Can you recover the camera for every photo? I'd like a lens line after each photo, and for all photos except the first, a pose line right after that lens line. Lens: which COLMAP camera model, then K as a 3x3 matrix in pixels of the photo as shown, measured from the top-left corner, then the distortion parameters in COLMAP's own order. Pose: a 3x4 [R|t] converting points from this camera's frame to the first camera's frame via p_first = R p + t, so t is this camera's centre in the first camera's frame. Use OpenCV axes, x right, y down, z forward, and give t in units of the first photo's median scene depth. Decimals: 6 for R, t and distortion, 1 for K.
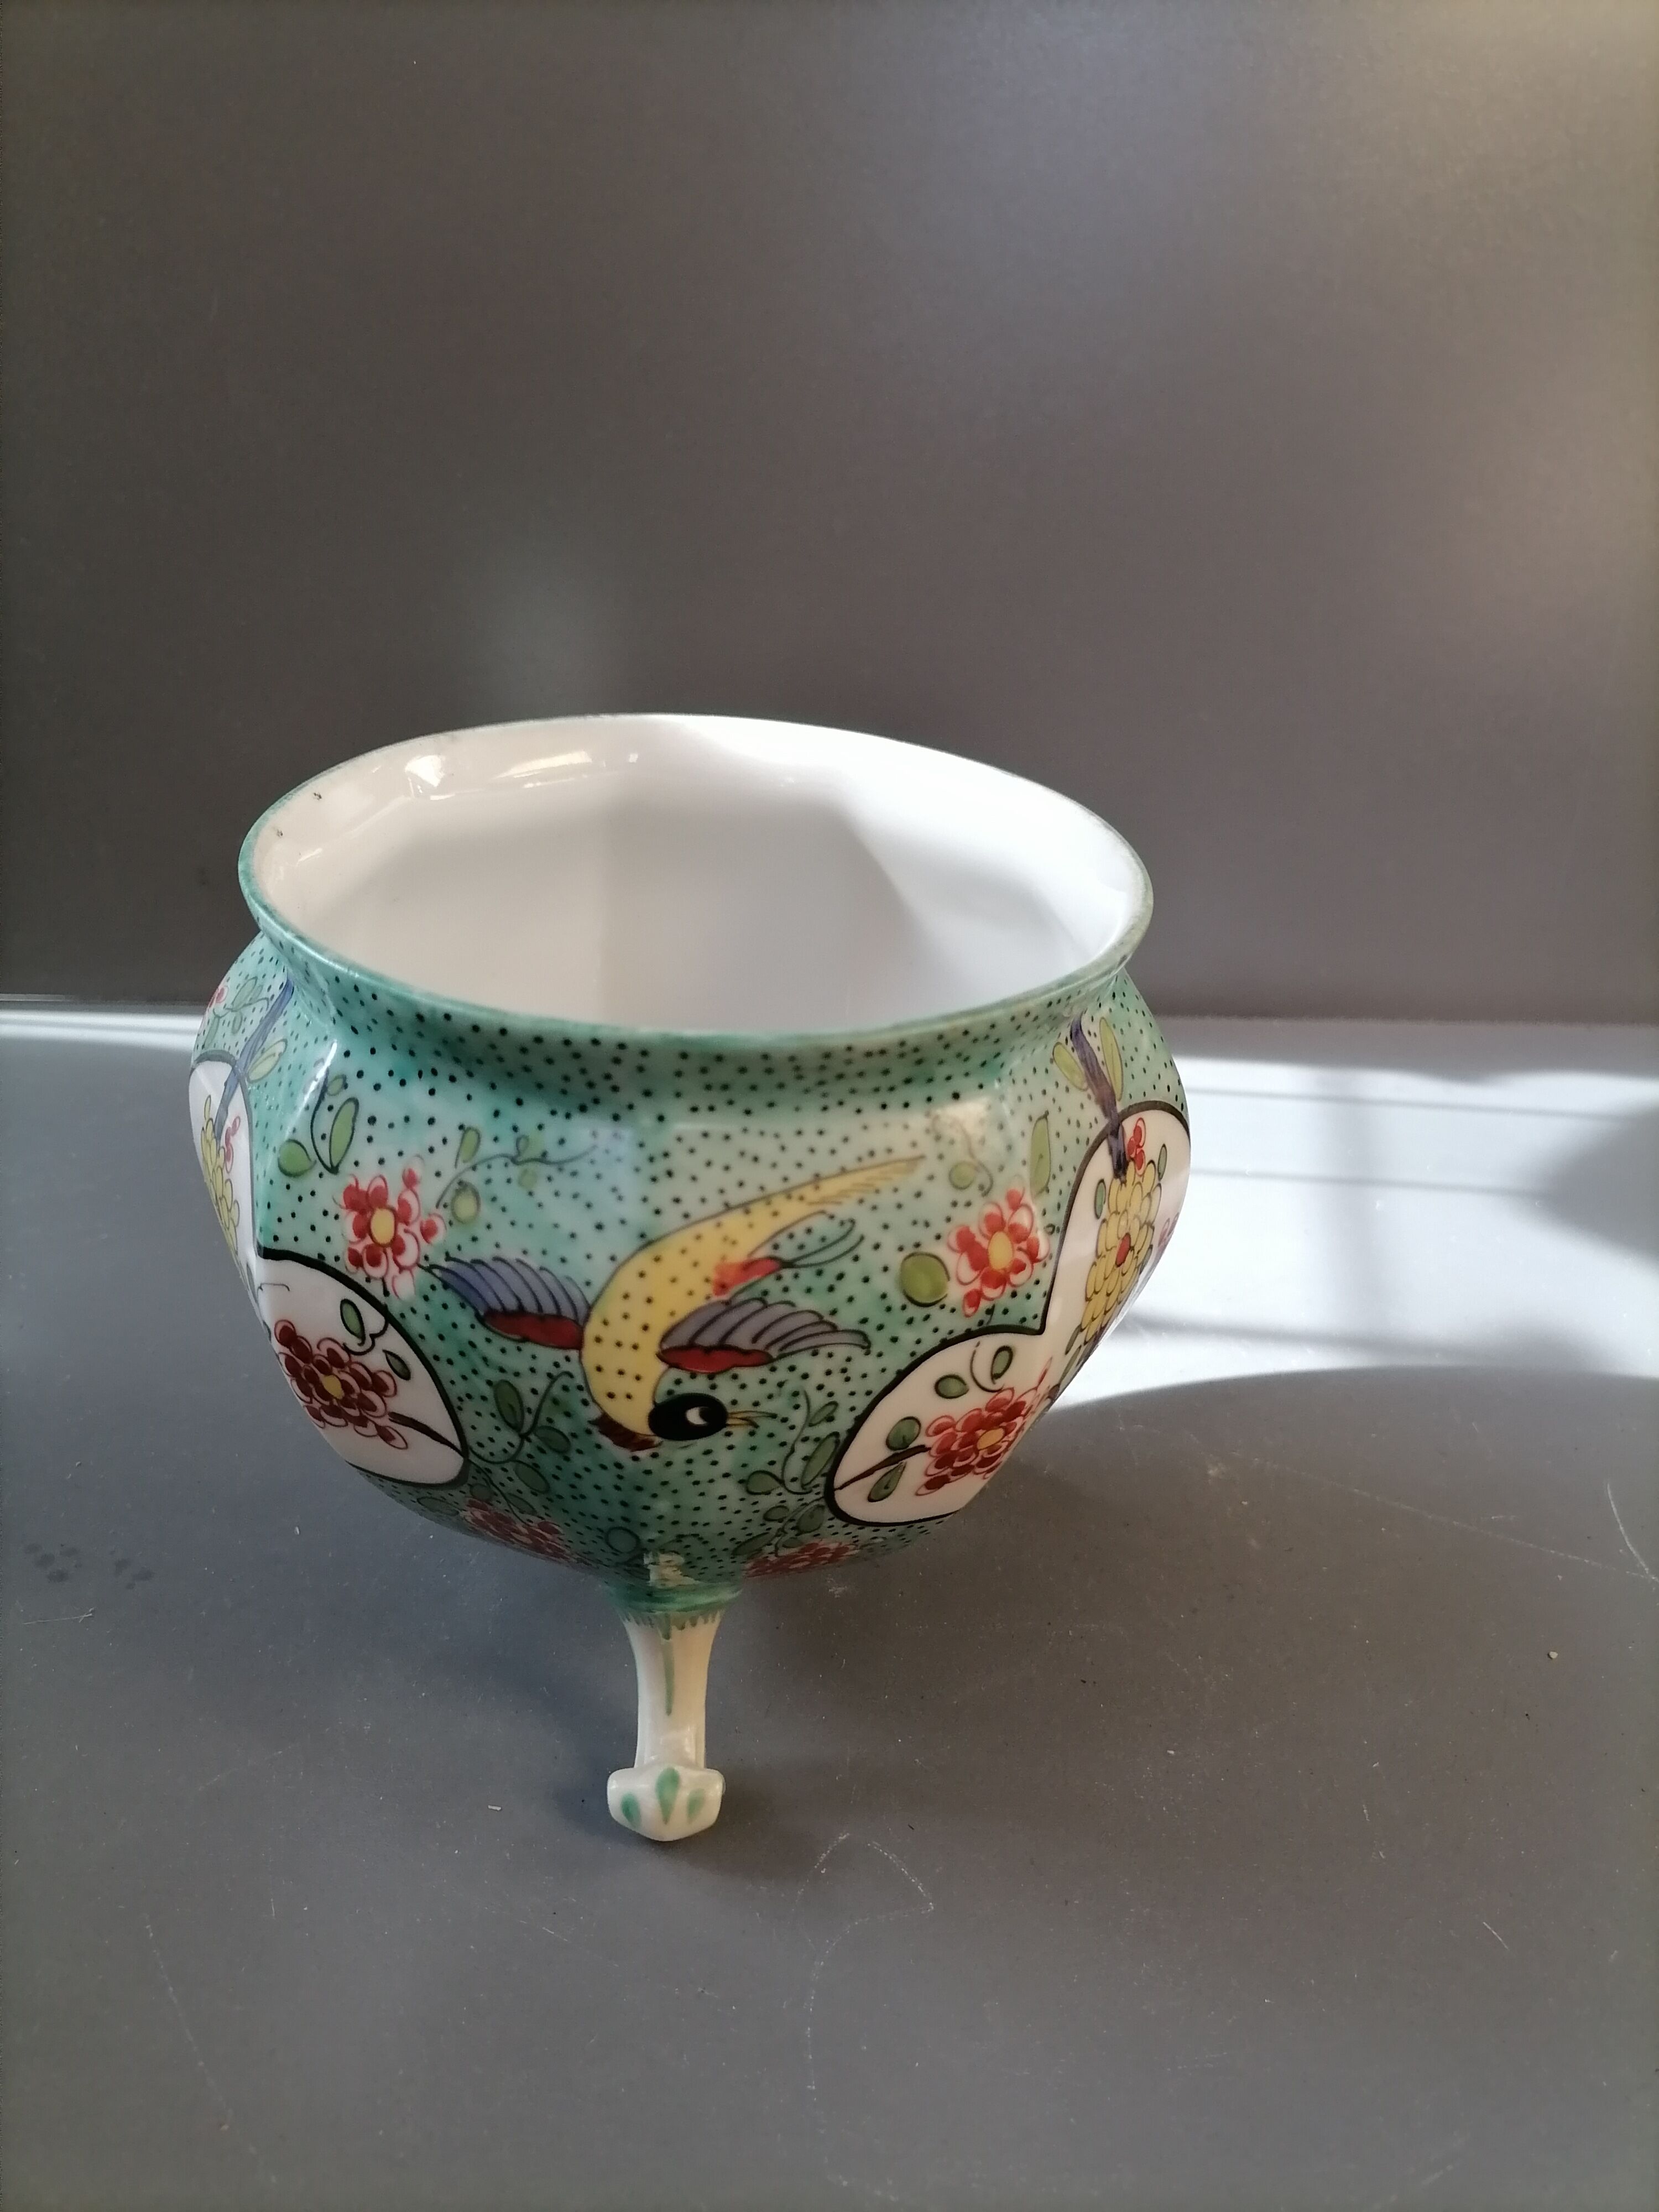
lens RADIAL K [[1670.9, 0, 801.5], [0, 1670.9, 1122.3], [0, 0, 1]] dist [0.010900, 0.006233]
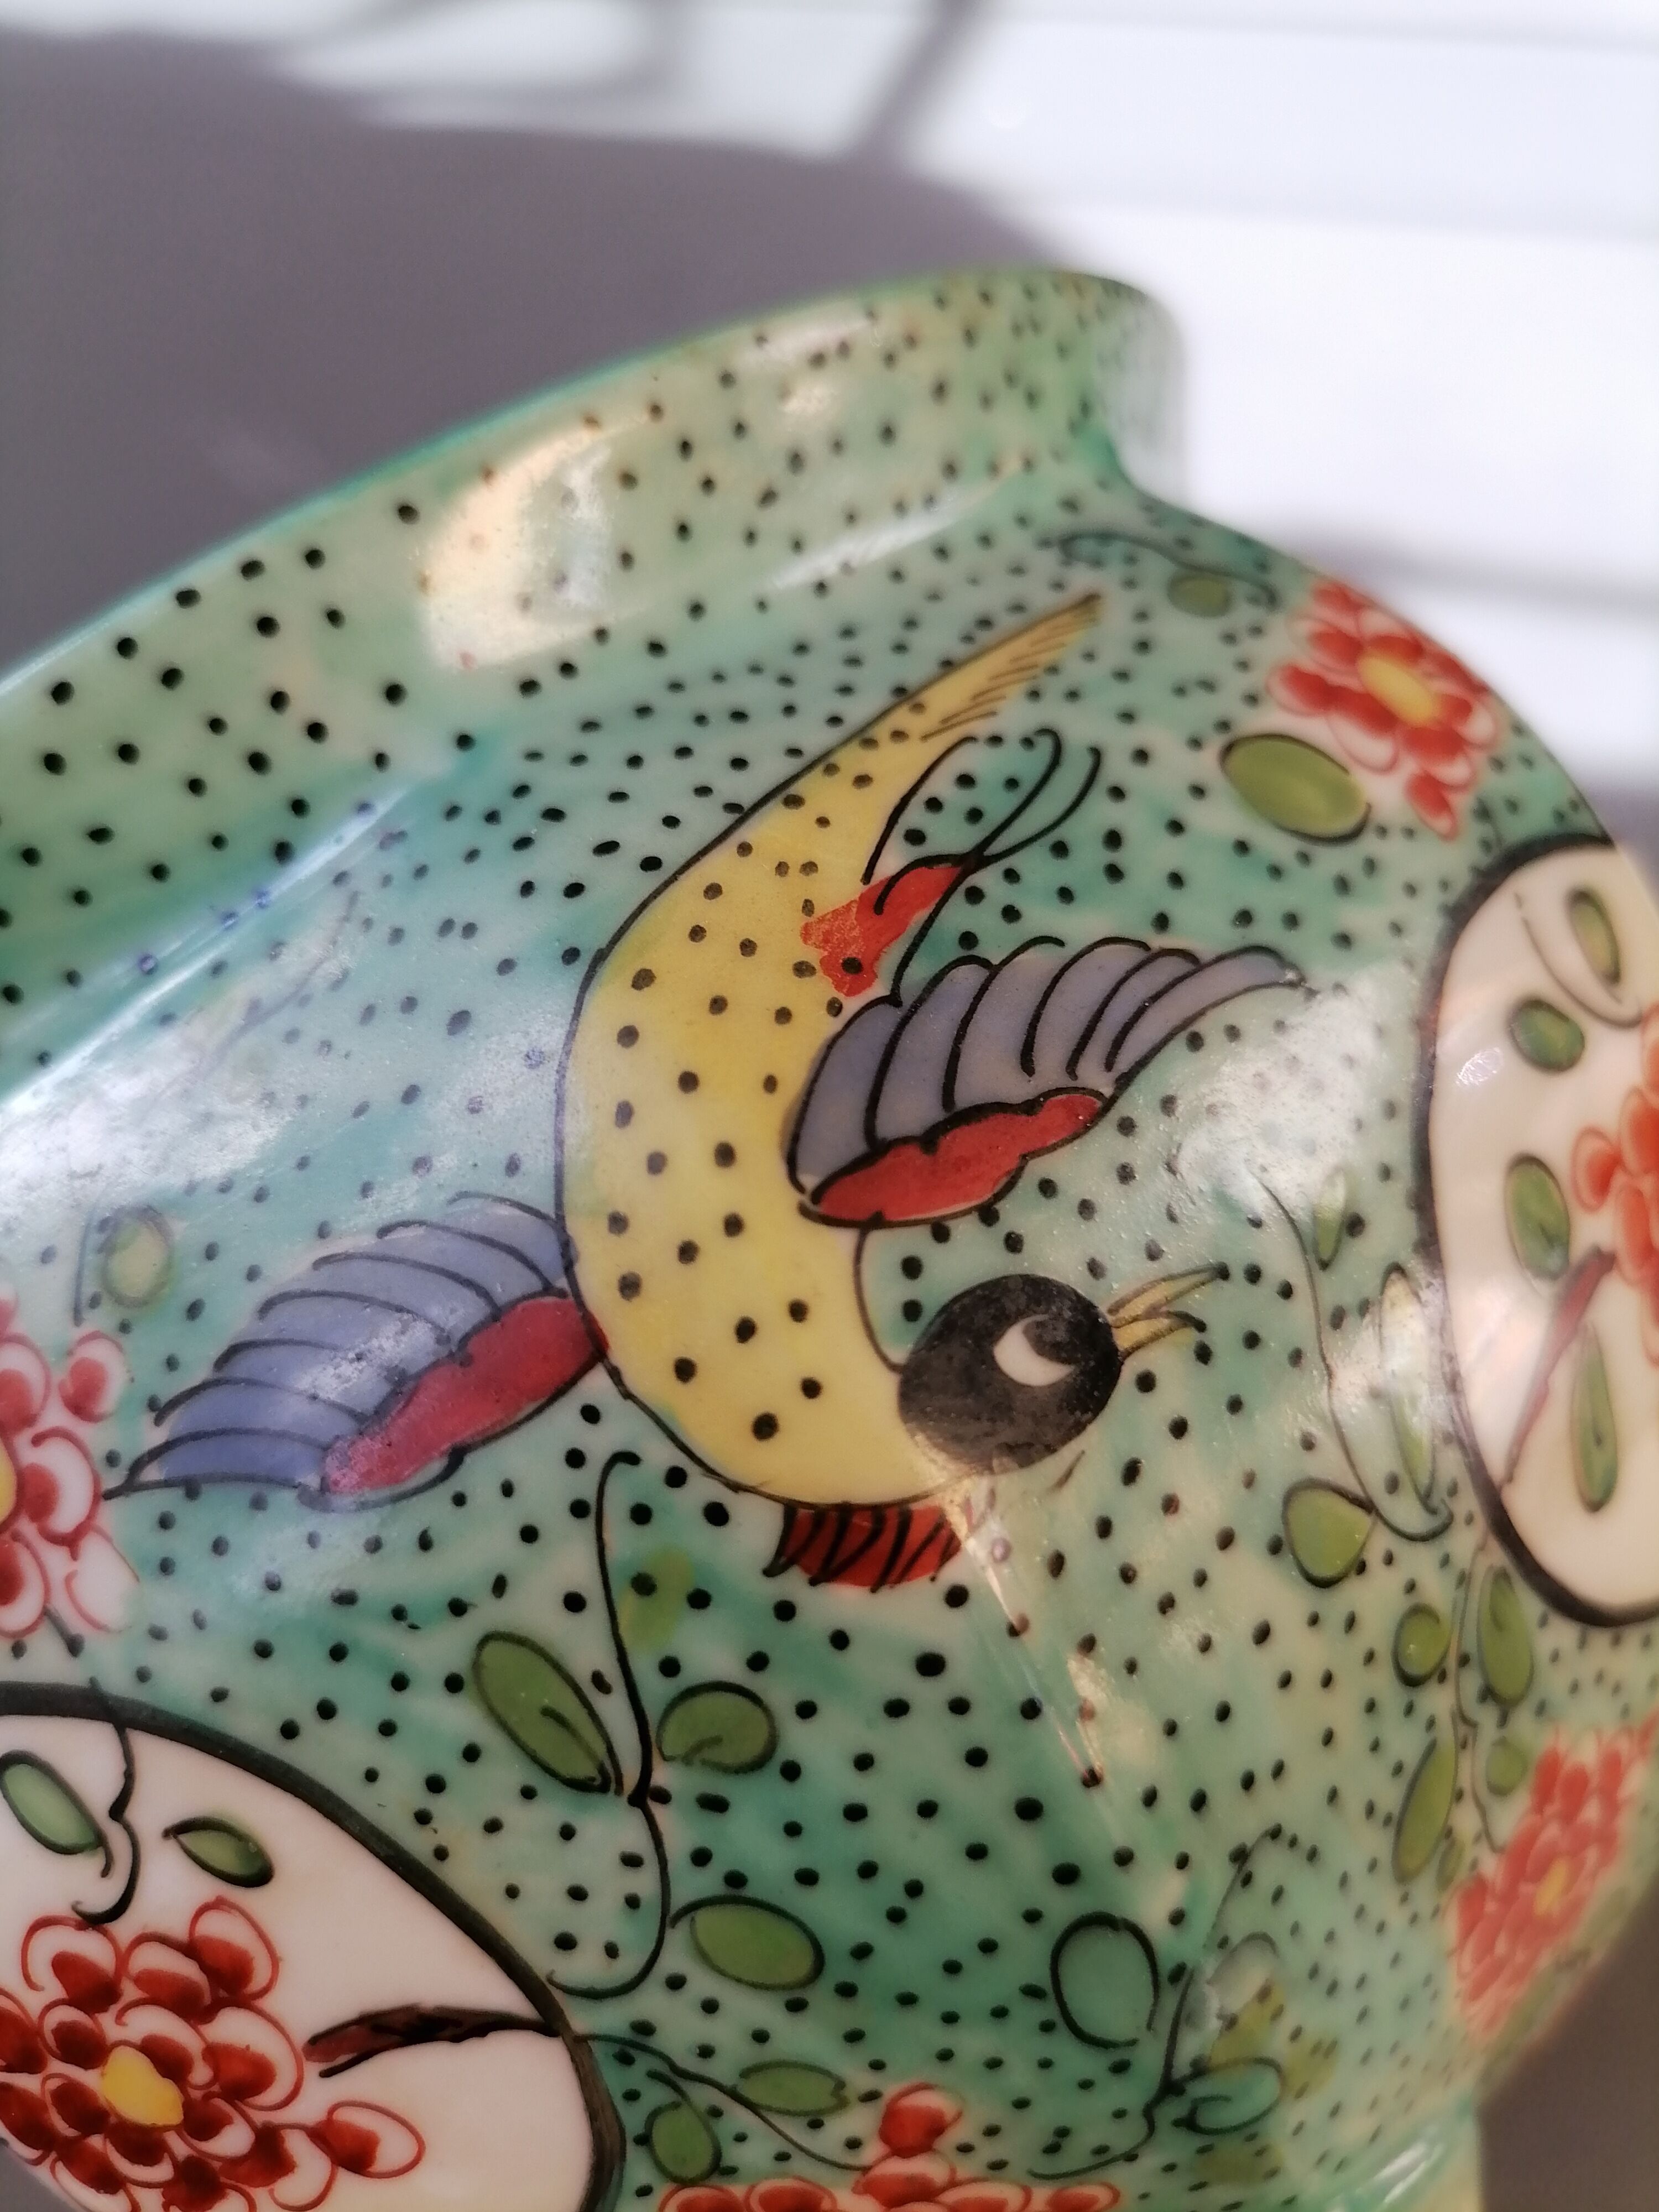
lens RADIAL K [[1836.4, 0, 808.6], [0, 1836.4, 1150.2], [0, 0, 1]] dist [-0.045122, -0.005682]
pose [[0.822698, -0.548757, 0.148435, -0.127331], [0.553698, 0.714356, -0.427919, 0.273107], [0.128788, 0.434236, 0.891545, 0.656610]]
